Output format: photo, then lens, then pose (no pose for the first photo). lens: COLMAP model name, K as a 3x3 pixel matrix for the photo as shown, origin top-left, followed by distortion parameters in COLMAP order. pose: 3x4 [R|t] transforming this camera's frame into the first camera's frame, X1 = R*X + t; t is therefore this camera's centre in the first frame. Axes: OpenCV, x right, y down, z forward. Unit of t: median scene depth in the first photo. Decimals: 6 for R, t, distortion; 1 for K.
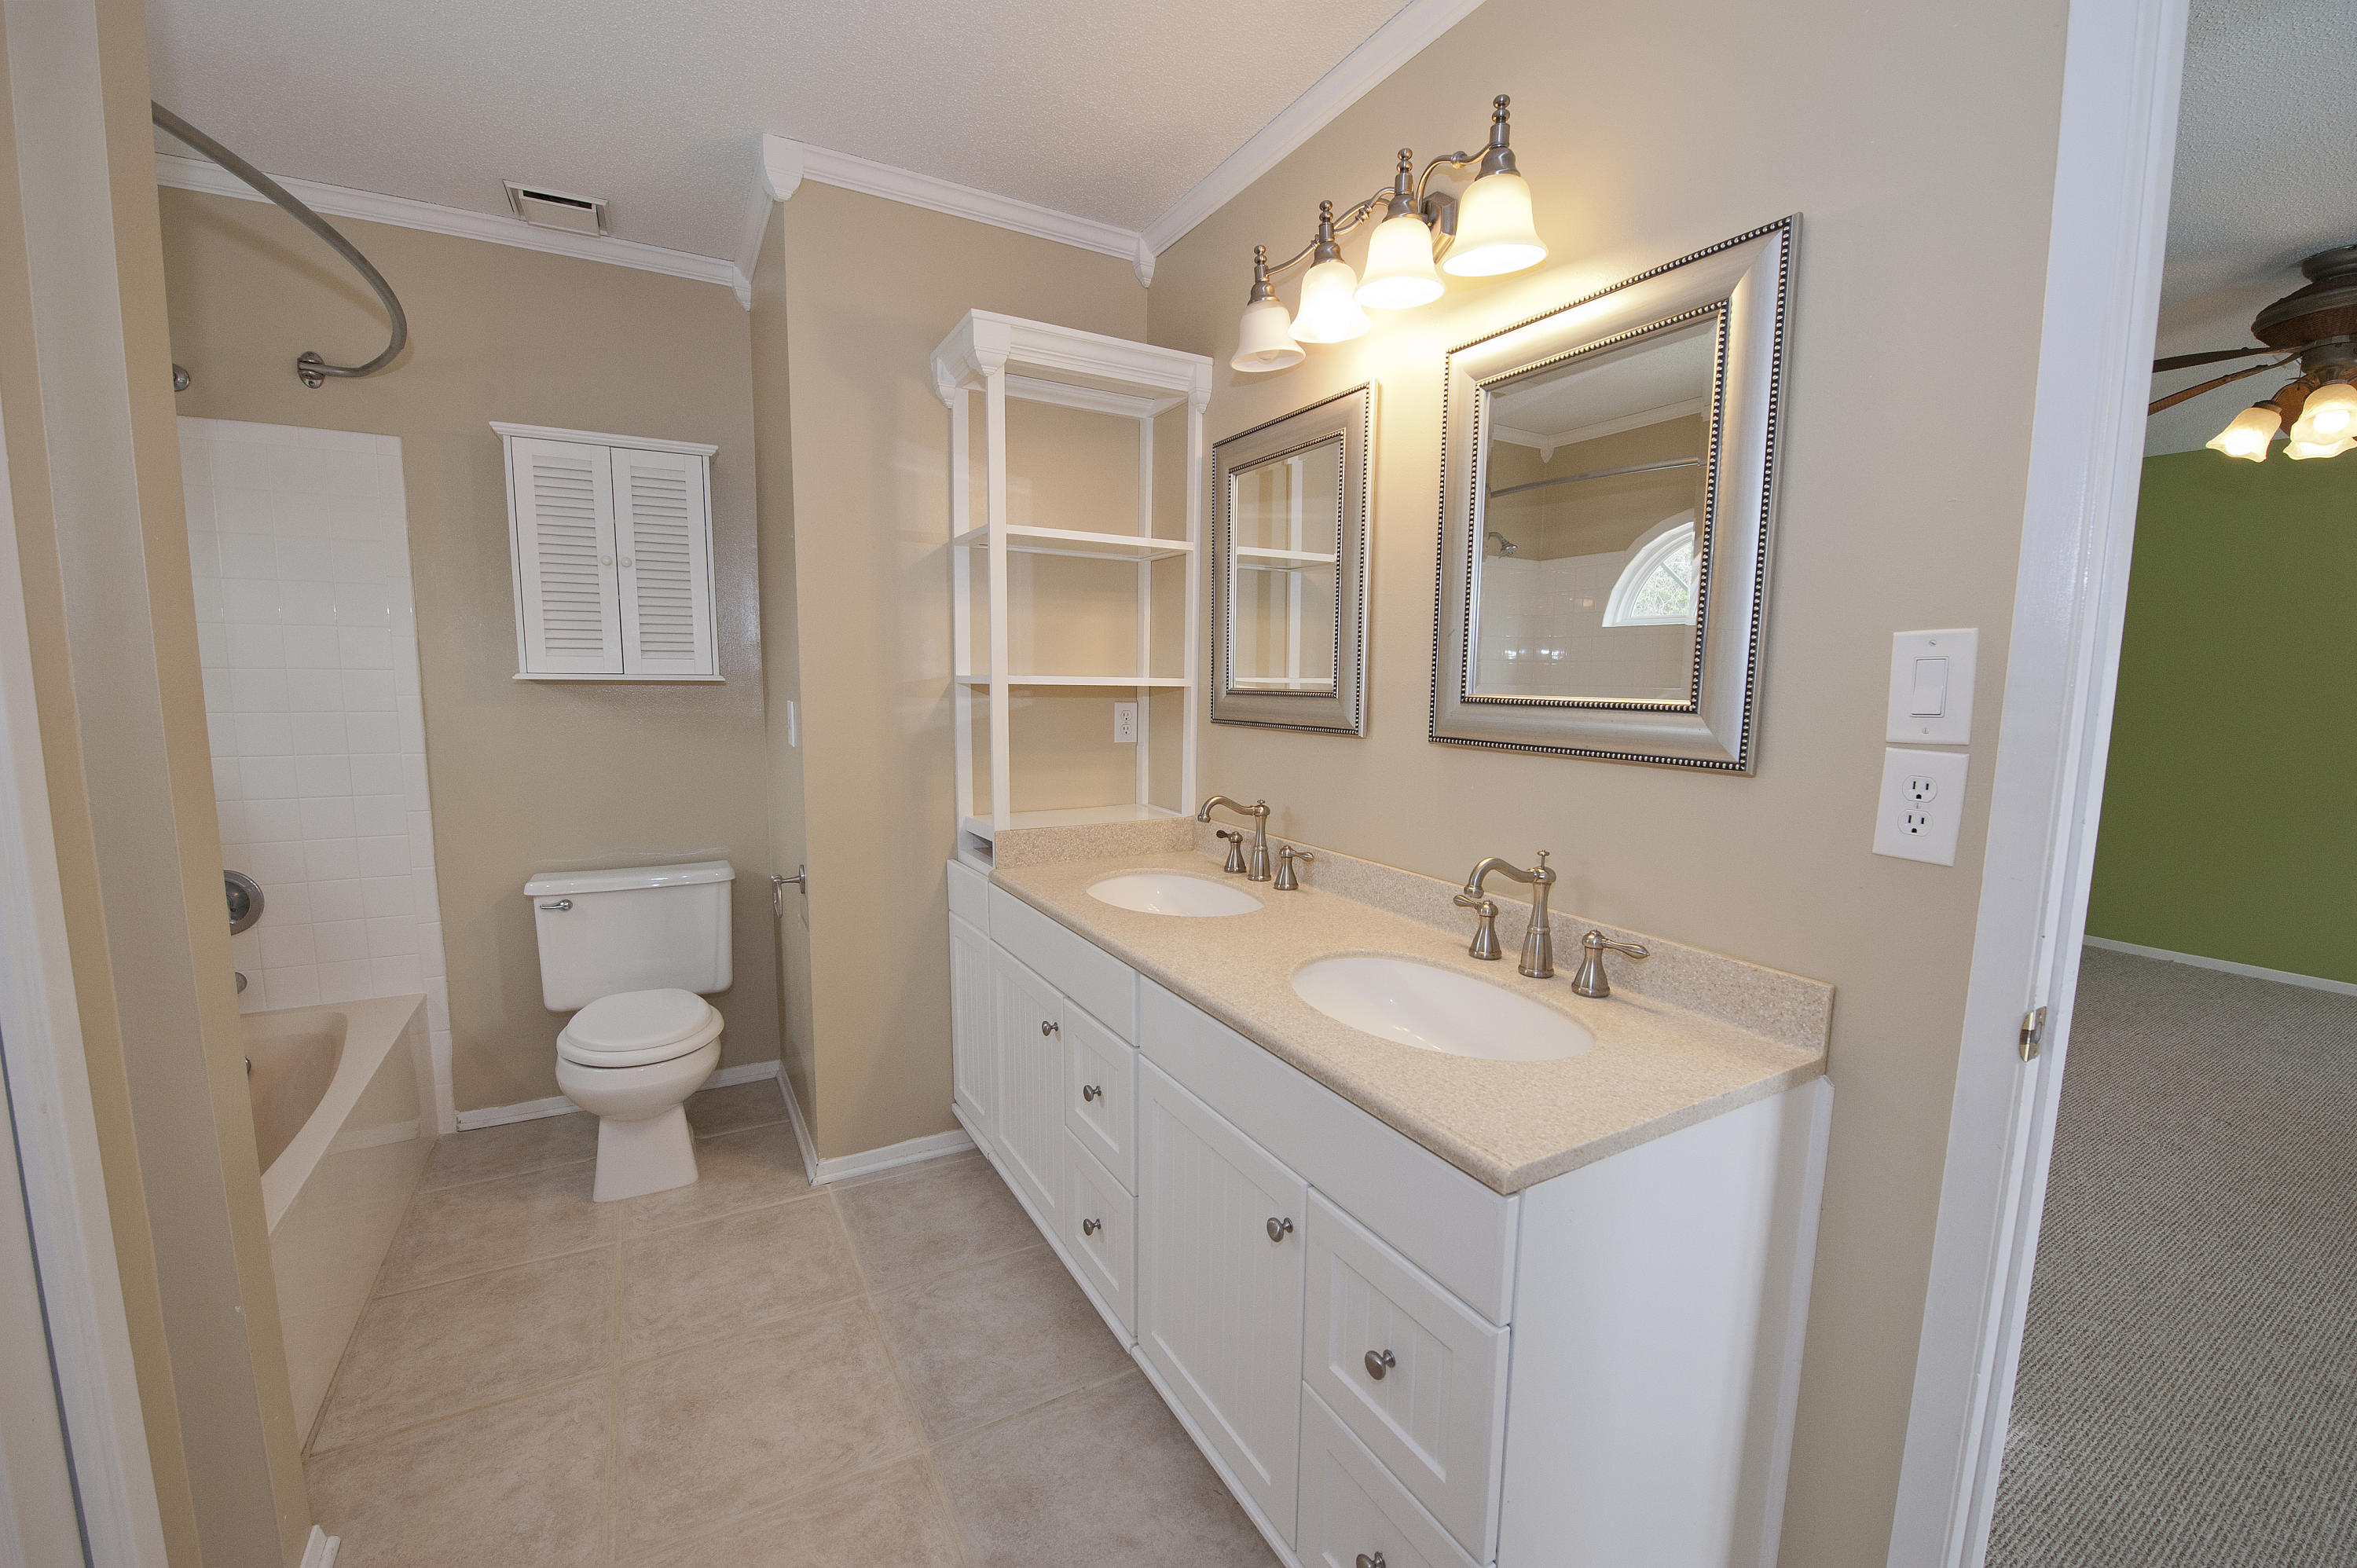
lens RADIAL K [[936.7, 0, 1198.7], [0, 936.7, 789.2], [0, 0, 1]] dist [-0.018033, -0.002016]
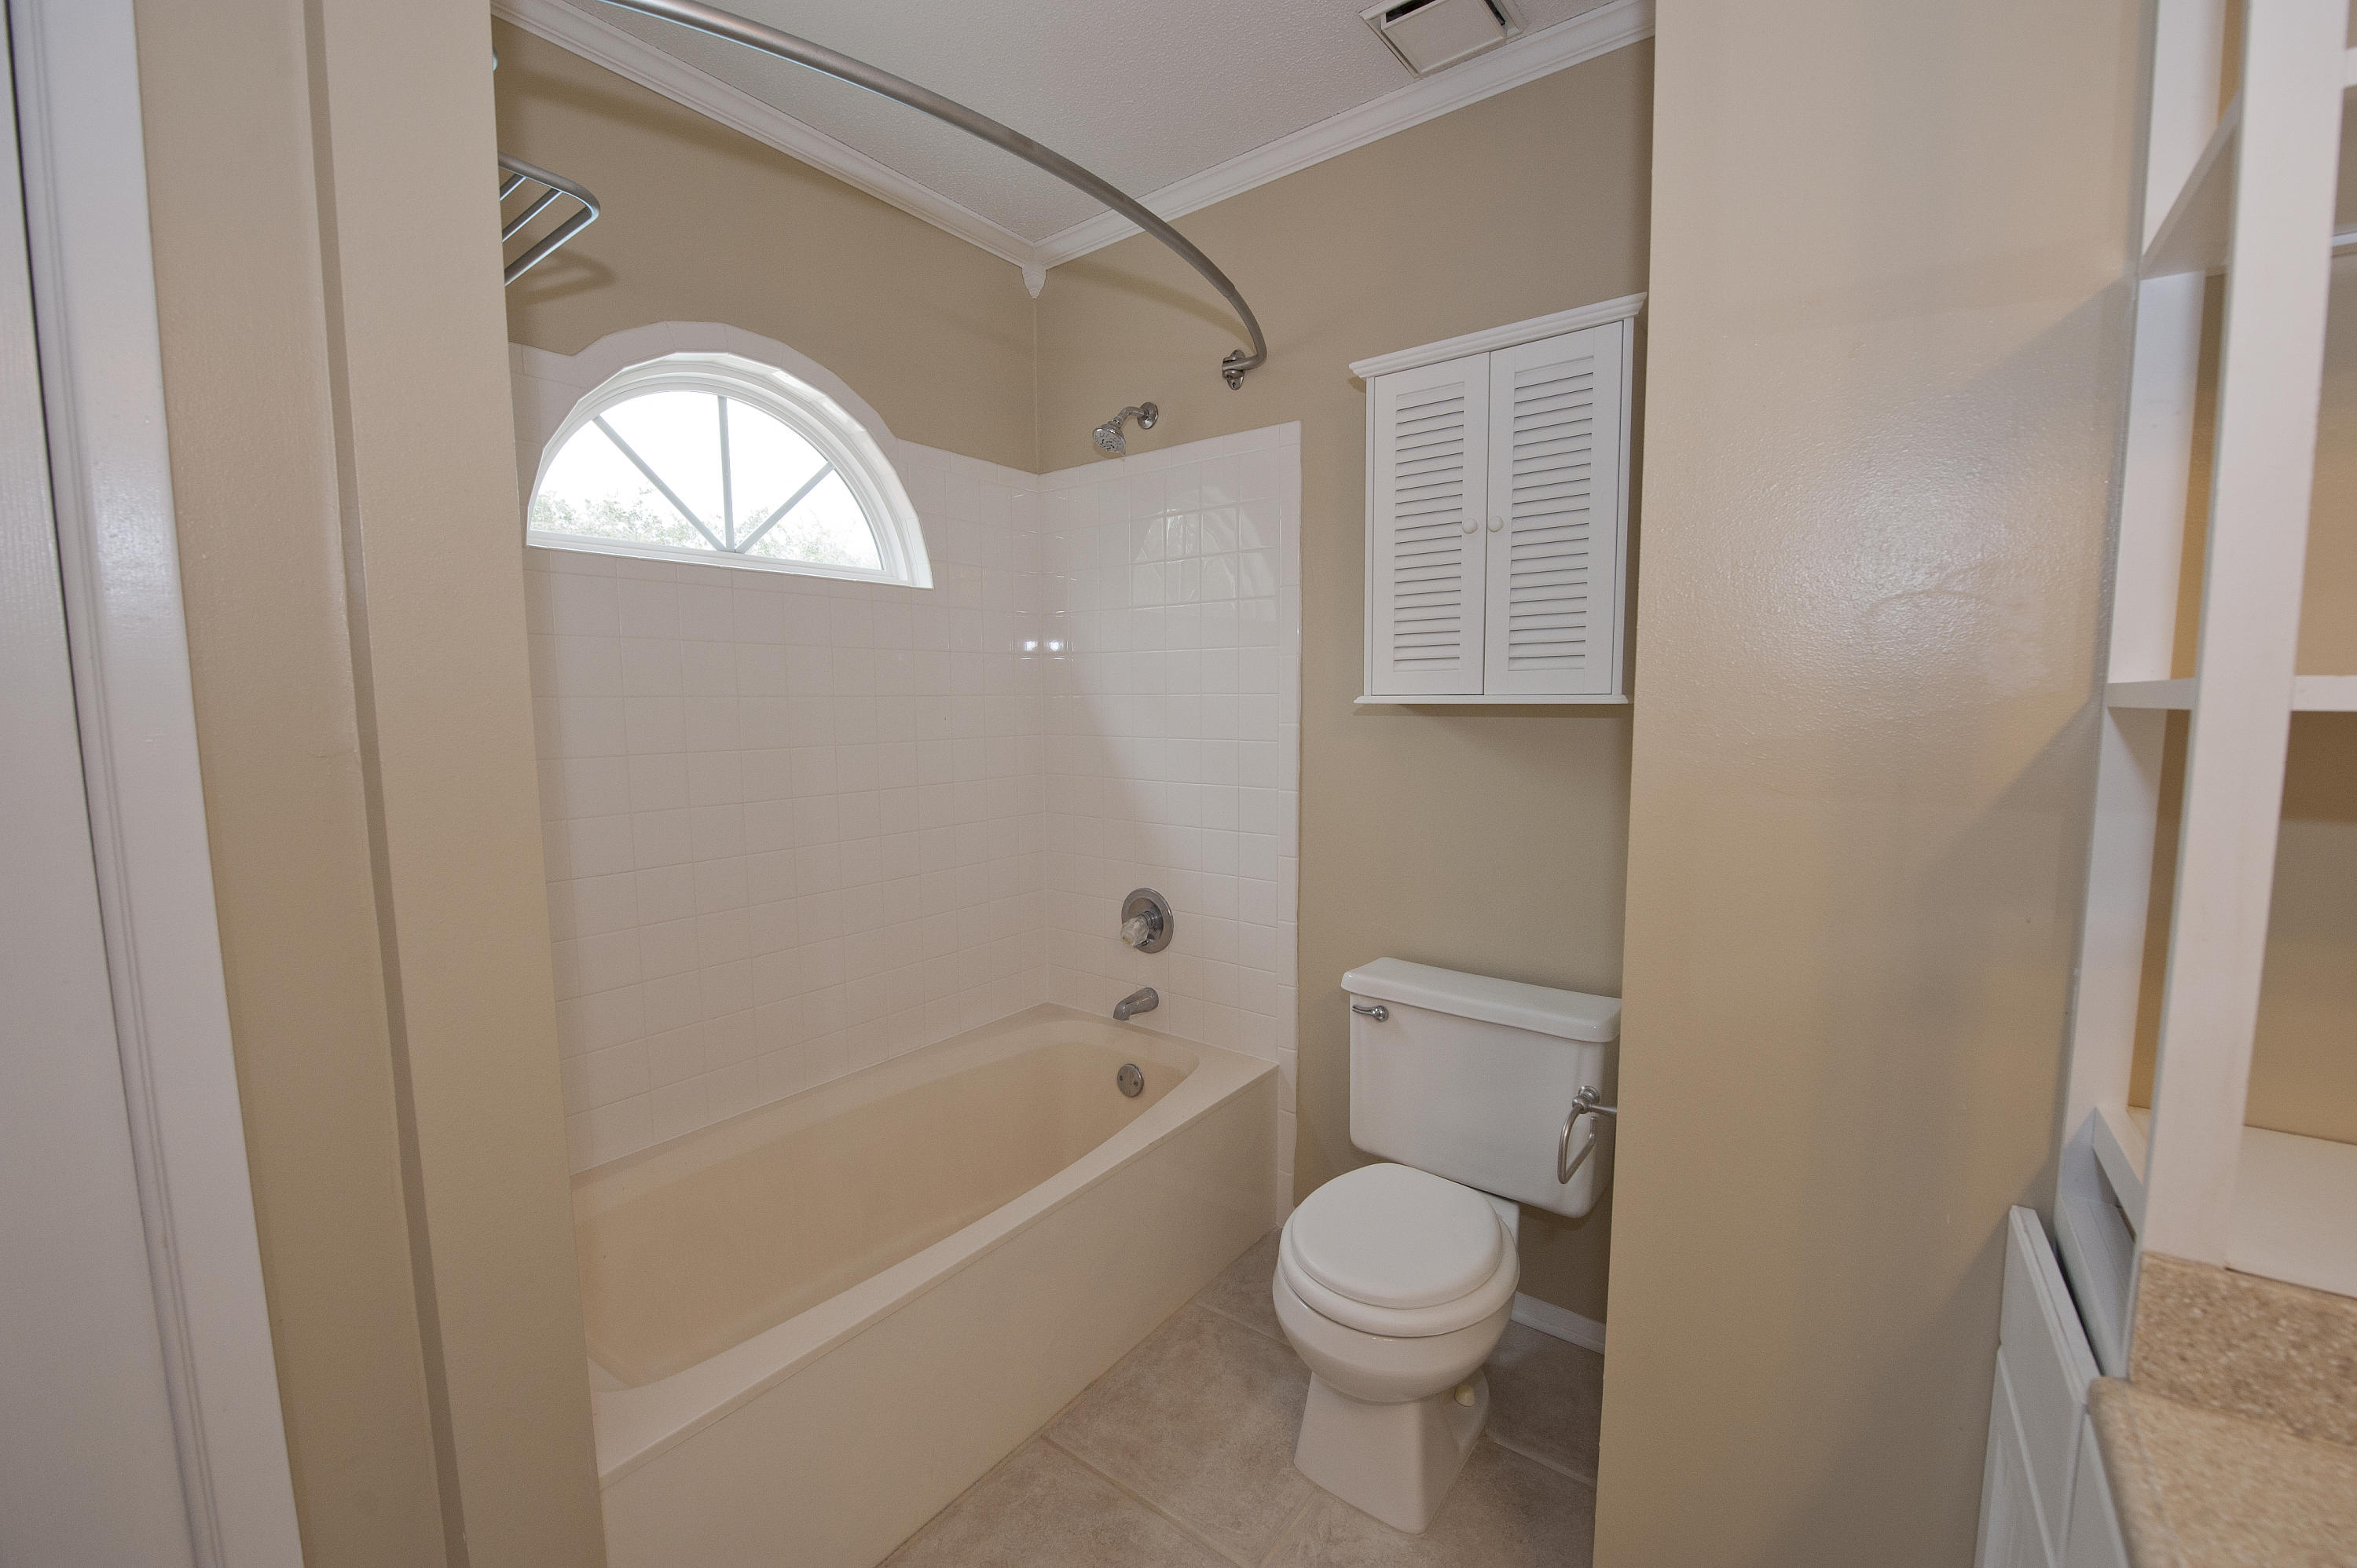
lens RADIAL K [[936.7, 0, 1185.9], [0, 936.7, 794.3], [0, 0, 1]] dist [-0.018033, -0.002016]
pose [[0.389913, 0.080623, -0.917316, -0.085245], [-0.101613, 0.993844, 0.044158, -0.063412], [0.915228, 0.075994, 0.395705, 0.566322]]
